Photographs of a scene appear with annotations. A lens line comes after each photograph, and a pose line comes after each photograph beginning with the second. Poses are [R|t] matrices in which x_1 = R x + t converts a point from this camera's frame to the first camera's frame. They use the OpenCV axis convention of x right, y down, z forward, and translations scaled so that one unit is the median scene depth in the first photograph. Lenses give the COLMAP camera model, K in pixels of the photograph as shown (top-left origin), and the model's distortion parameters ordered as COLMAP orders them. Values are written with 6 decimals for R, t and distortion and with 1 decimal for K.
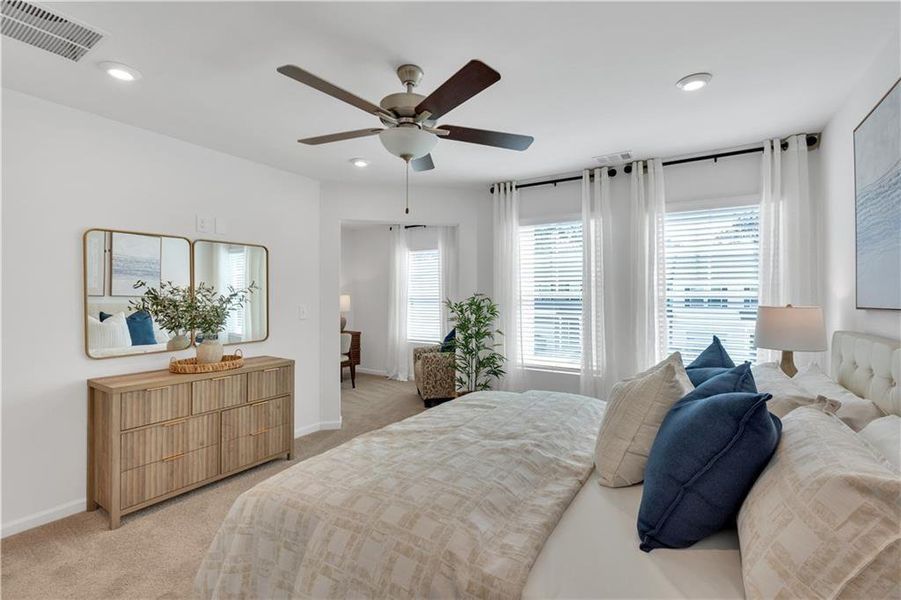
lens RADIAL K [[405.4, 0, 450.5], [0, 405.4, 296.4], [0, 0, 1]] dist [-0.003081, 0.000958]
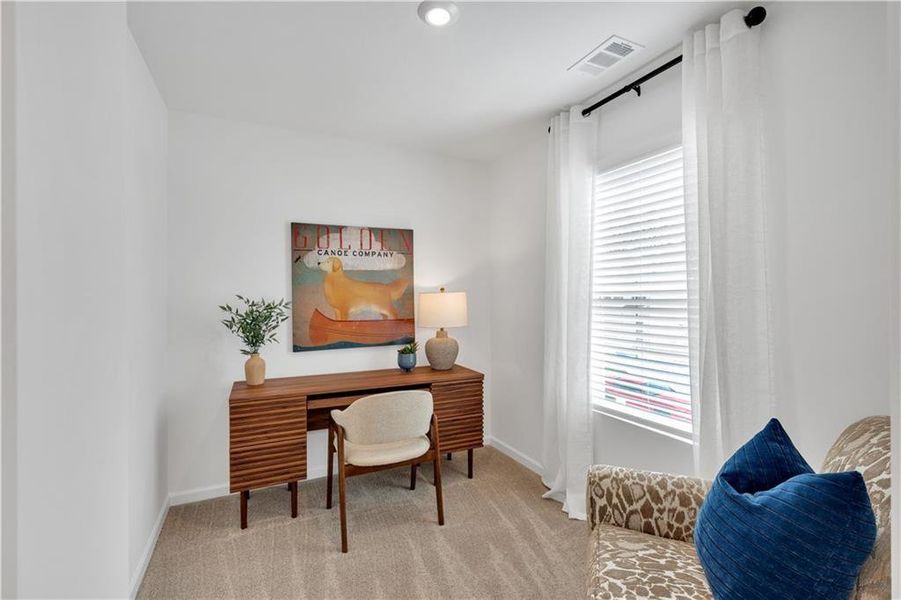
lens RADIAL K [[405.4, 0, 453.8], [0, 405.4, 299.6], [0, 0, 1]] dist [-0.003081, 0.000958]
pose [[0.856581, -0.004041, -0.515996, -0.019892], [0.005231, 0.999986, 0.000852, 0.004636], [0.515985, -0.003429, 0.856591, 0.608296]]
